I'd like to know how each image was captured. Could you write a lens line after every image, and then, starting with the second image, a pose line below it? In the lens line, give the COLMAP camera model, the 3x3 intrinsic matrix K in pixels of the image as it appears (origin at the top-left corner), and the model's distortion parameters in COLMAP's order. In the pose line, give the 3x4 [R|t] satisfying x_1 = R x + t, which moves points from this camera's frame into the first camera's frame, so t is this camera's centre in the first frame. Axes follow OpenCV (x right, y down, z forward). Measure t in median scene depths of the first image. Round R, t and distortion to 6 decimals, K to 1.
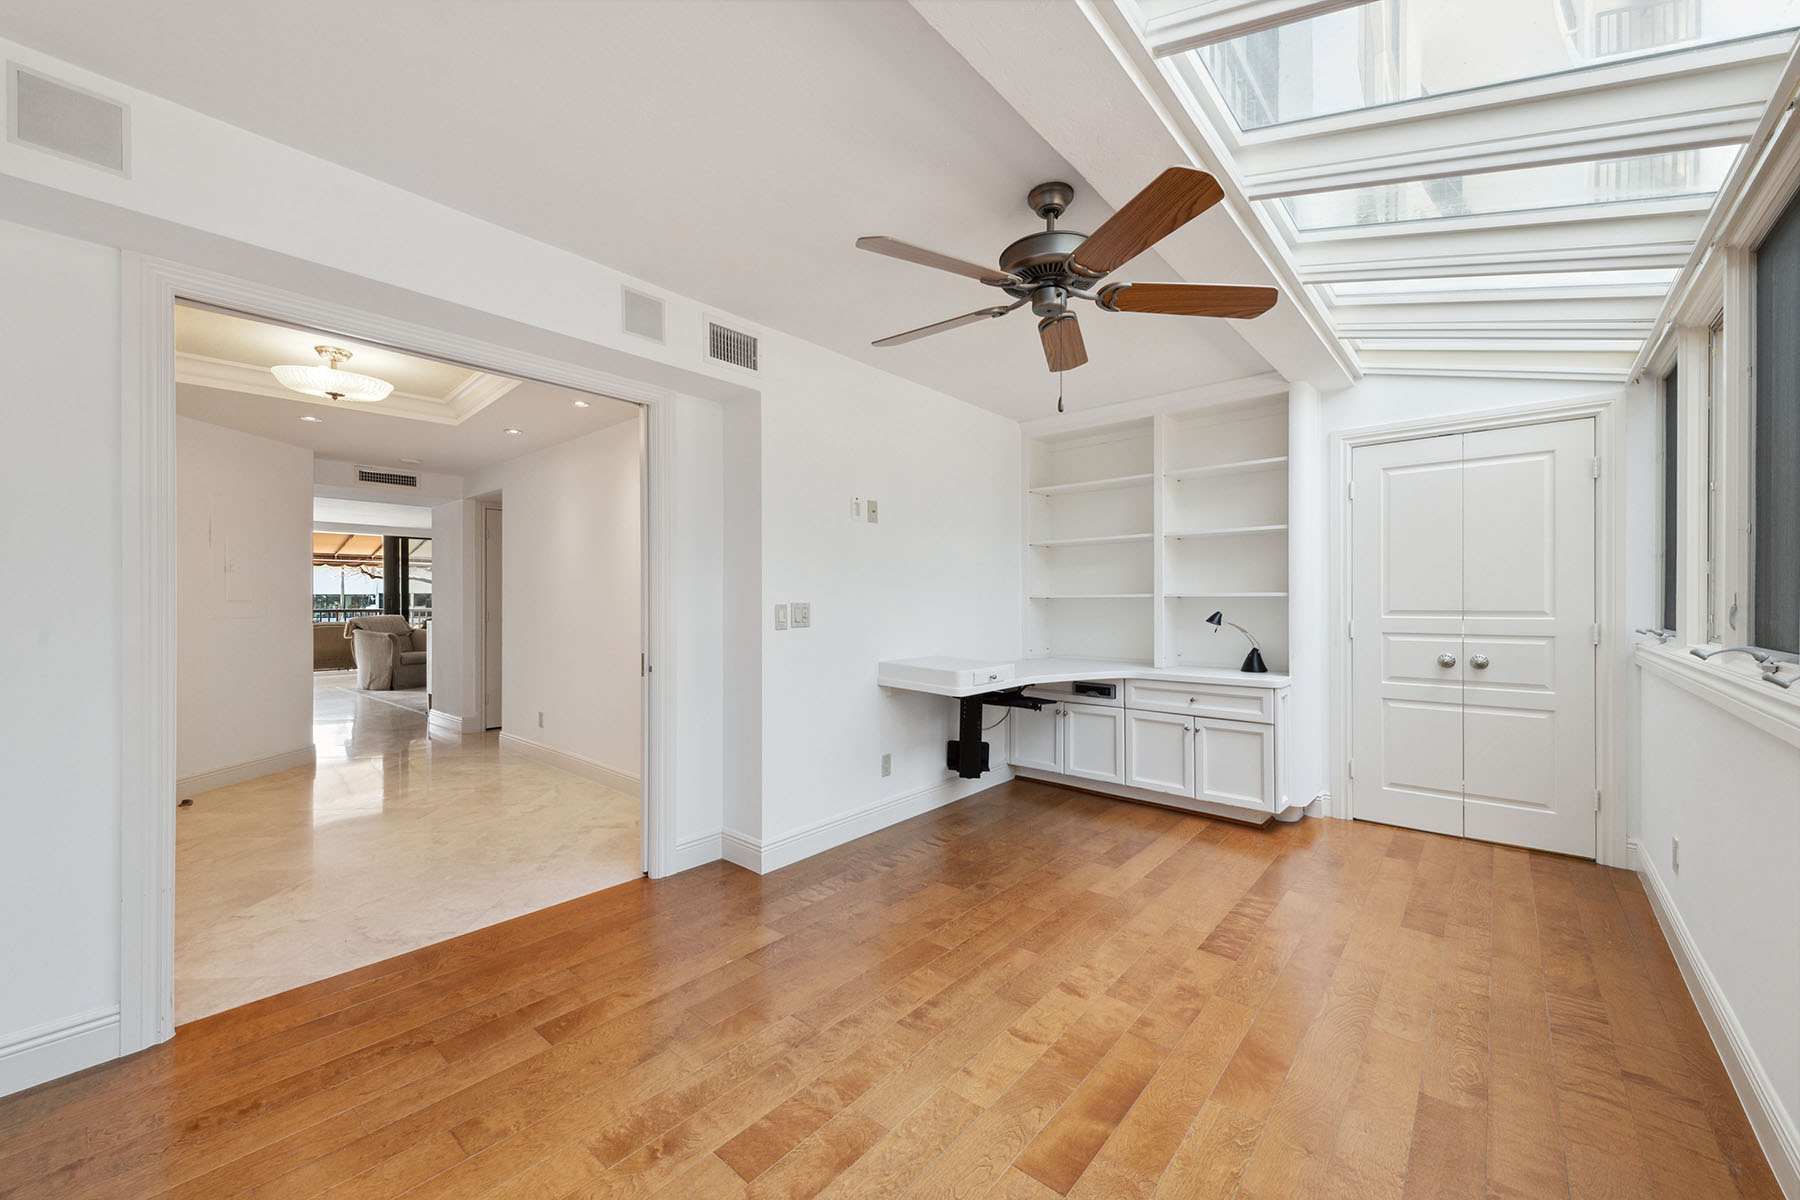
lens RADIAL K [[713.8, 0, 894.6], [0, 713.8, 605.8], [0, 0, 1]] dist [0.001970, 0.000110]
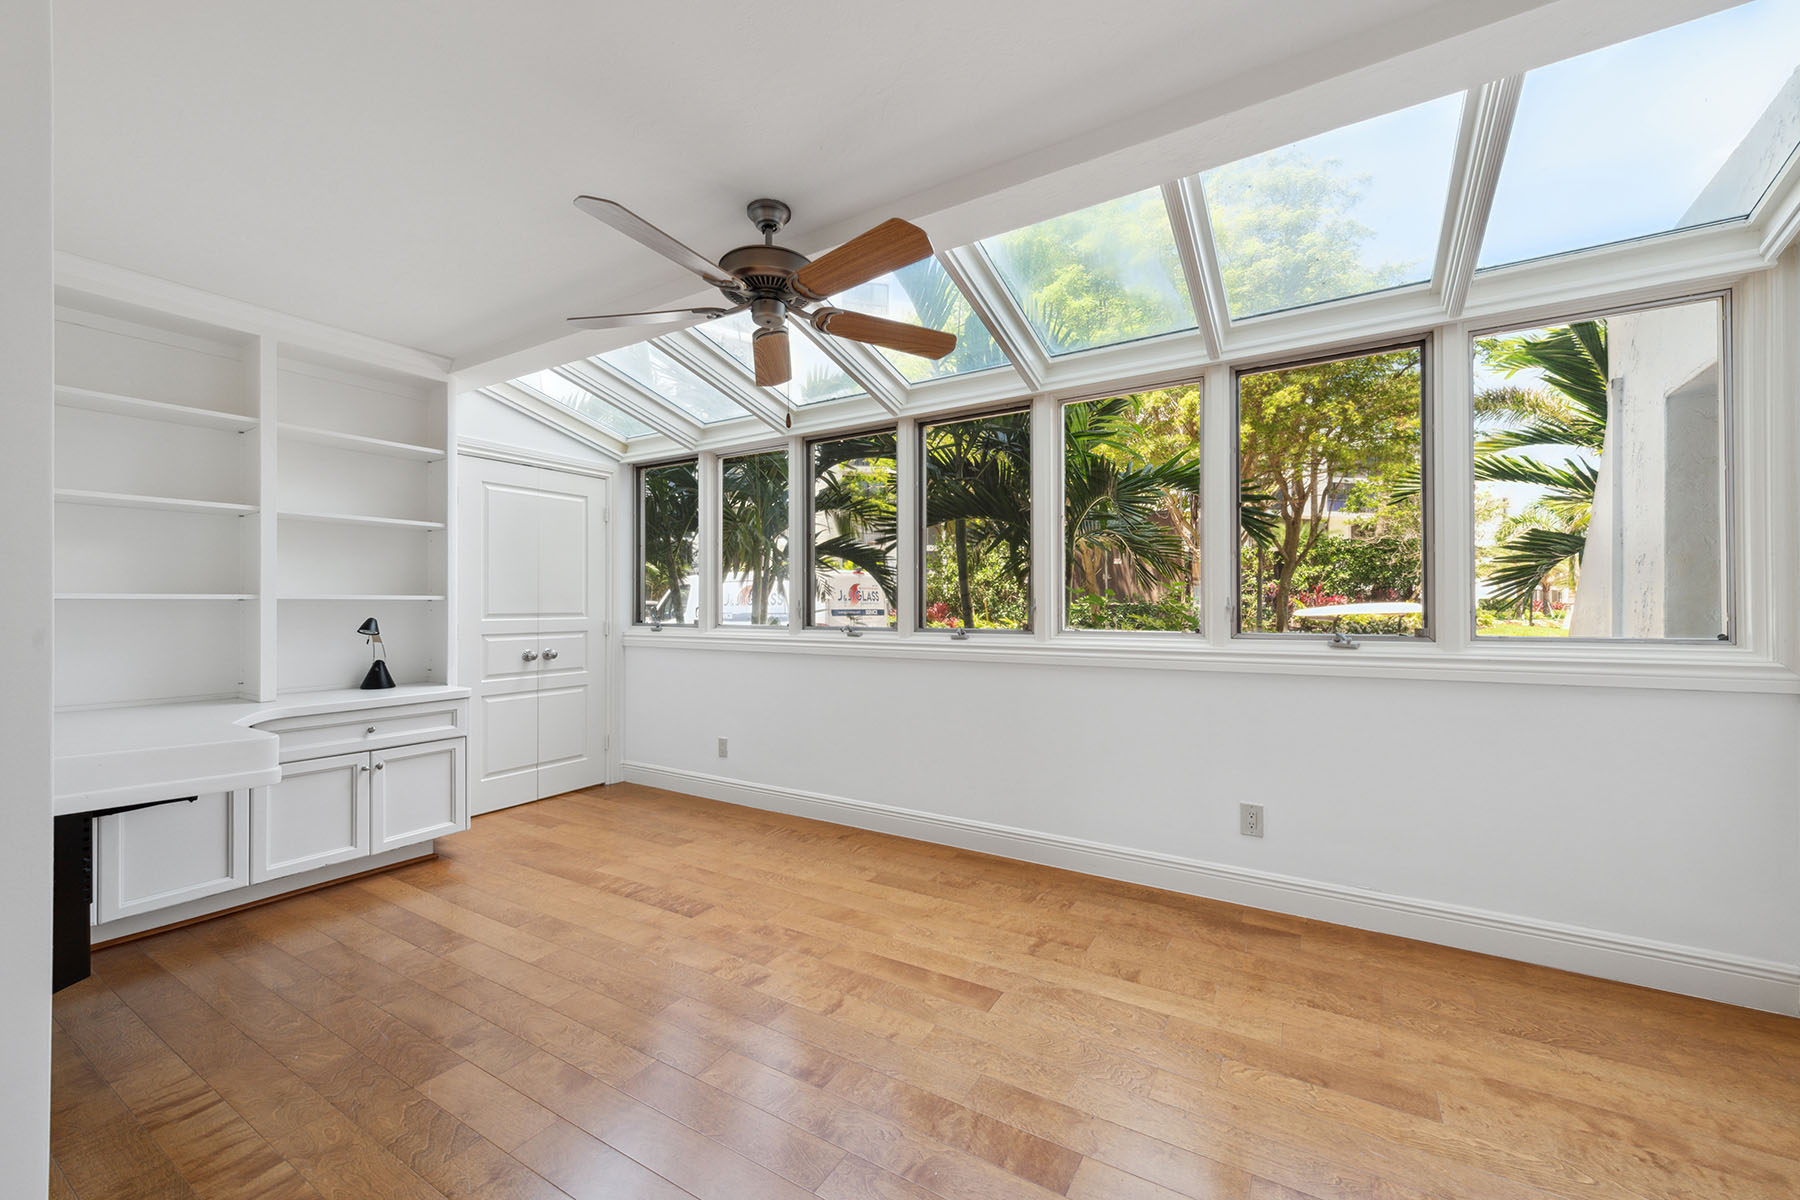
lens RADIAL K [[713.8, 0, 894.6], [0, 713.8, 605.8], [0, 0, 1]] dist [0.001970, 0.000110]
pose [[-0.181870, -0.001473, 0.983322, -0.636407], [0.009105, 0.999953, 0.003182, -0.005163], [-0.983281, 0.009532, -0.181848, 0.779029]]
